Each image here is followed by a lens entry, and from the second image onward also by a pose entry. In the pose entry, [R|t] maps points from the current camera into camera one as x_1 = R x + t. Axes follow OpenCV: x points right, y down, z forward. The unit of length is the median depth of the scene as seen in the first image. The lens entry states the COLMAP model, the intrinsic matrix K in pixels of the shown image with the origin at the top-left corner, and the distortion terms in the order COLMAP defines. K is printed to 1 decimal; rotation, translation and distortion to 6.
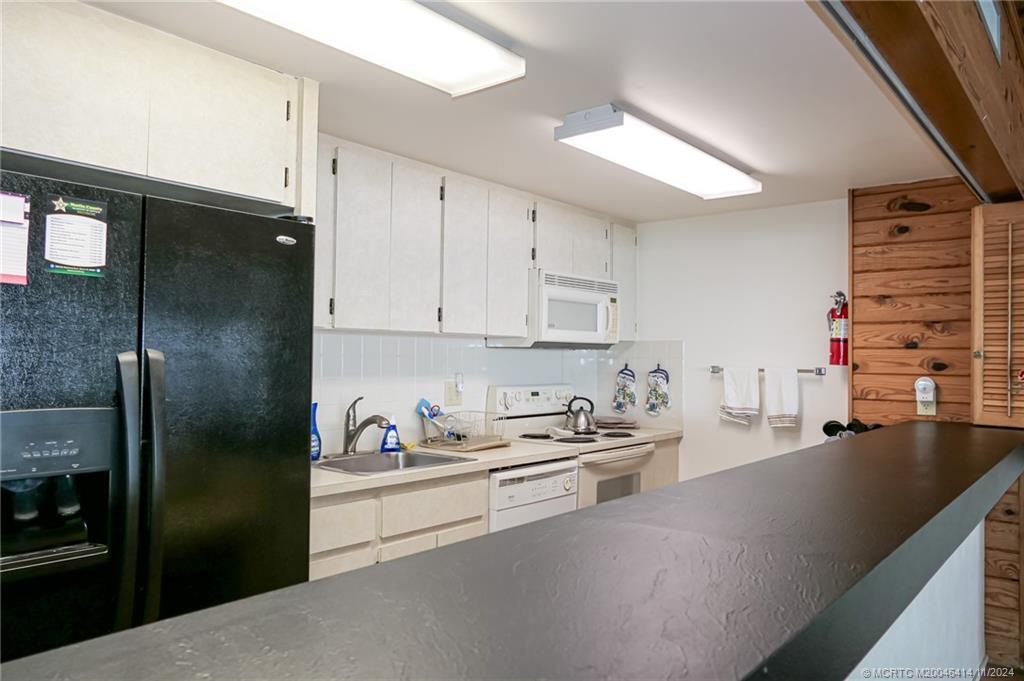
lens RADIAL K [[738.1, 0, 516.8], [0, 738.1, 345.0], [0, 0, 1]] dist [-0.002199, 0.003460]
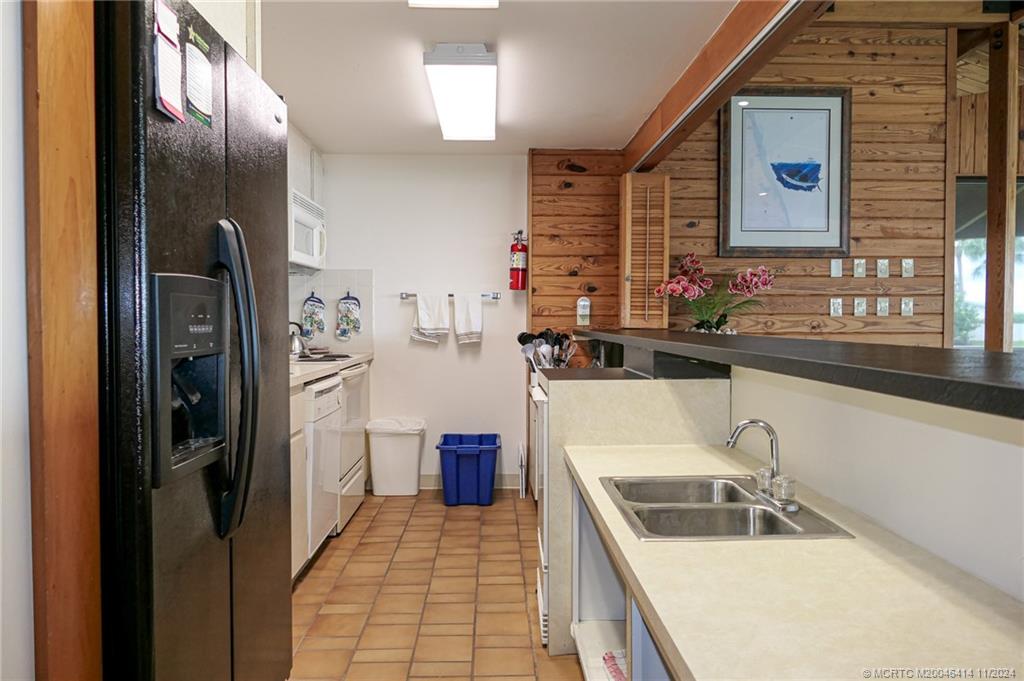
lens RADIAL K [[738.1, 0, 517.9], [0, 738.1, 336.8], [0, 0, 1]] dist [-0.002199, 0.003460]
pose [[0.762925, -0.027732, 0.645892, -0.389938], [-0.004004, 0.998858, 0.047617, 0.049831], [-0.646474, -0.038915, 0.761943, 0.047053]]
